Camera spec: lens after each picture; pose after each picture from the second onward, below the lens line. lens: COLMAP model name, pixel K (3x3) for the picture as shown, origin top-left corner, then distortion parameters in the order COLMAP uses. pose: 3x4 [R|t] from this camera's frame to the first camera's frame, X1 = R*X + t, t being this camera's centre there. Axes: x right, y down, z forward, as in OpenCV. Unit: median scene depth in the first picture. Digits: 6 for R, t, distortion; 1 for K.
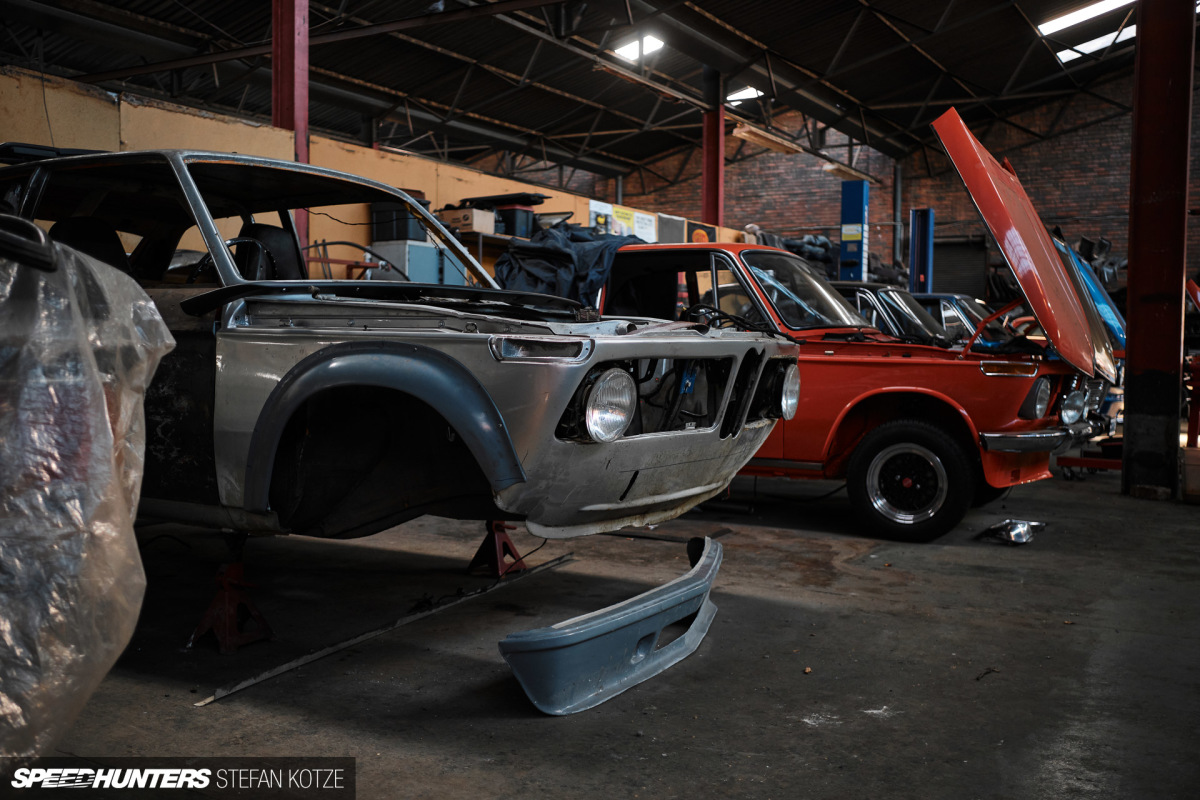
lens RADIAL K [[1152.8, 0, 605.3], [0, 1152.8, 406.6], [0, 0, 1]] dist [-0.038447, 0.000000]
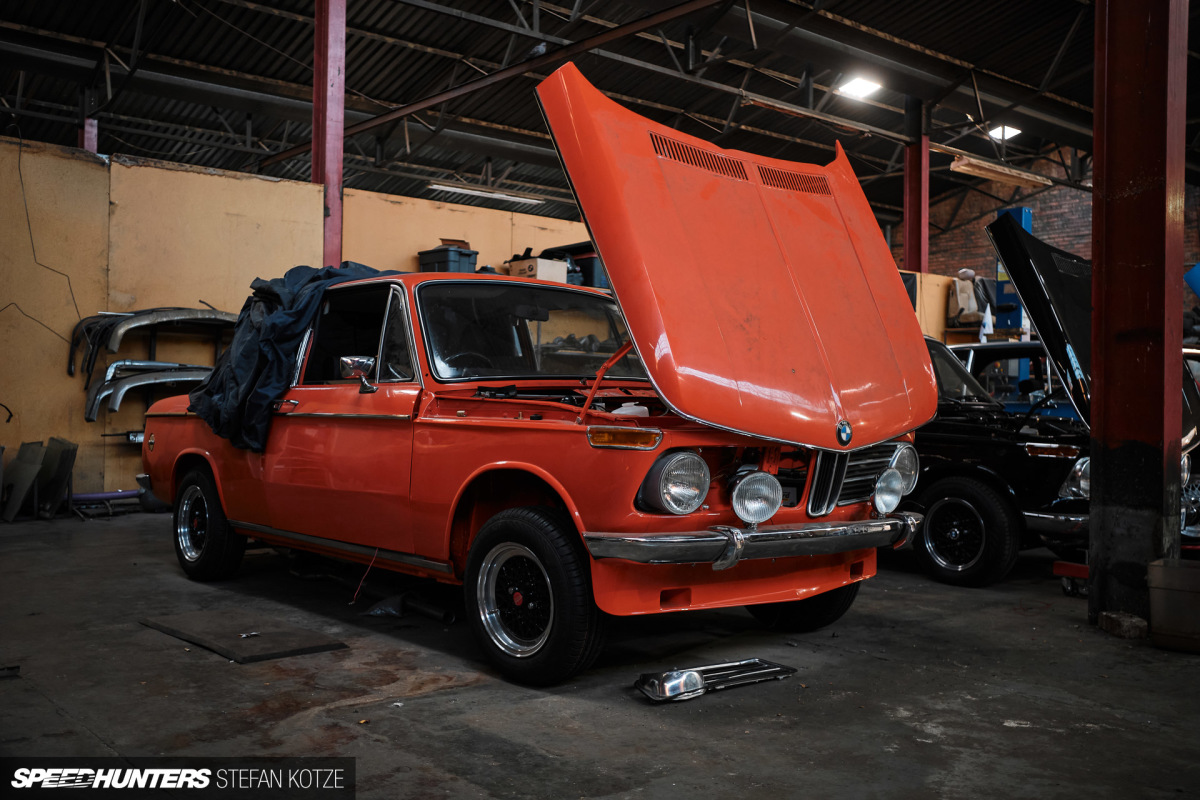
lens RADIAL K [[1152.8, 0, 597.3], [0, 1152.8, 397.0], [0, 0, 1]] dist [-0.038447, 0.000000]
pose [[0.943478, -0.000790, -0.331434, 0.220121], [-0.020332, 0.997976, -0.060255, -0.005958], [0.330811, 0.063587, 0.941552, 0.142973]]
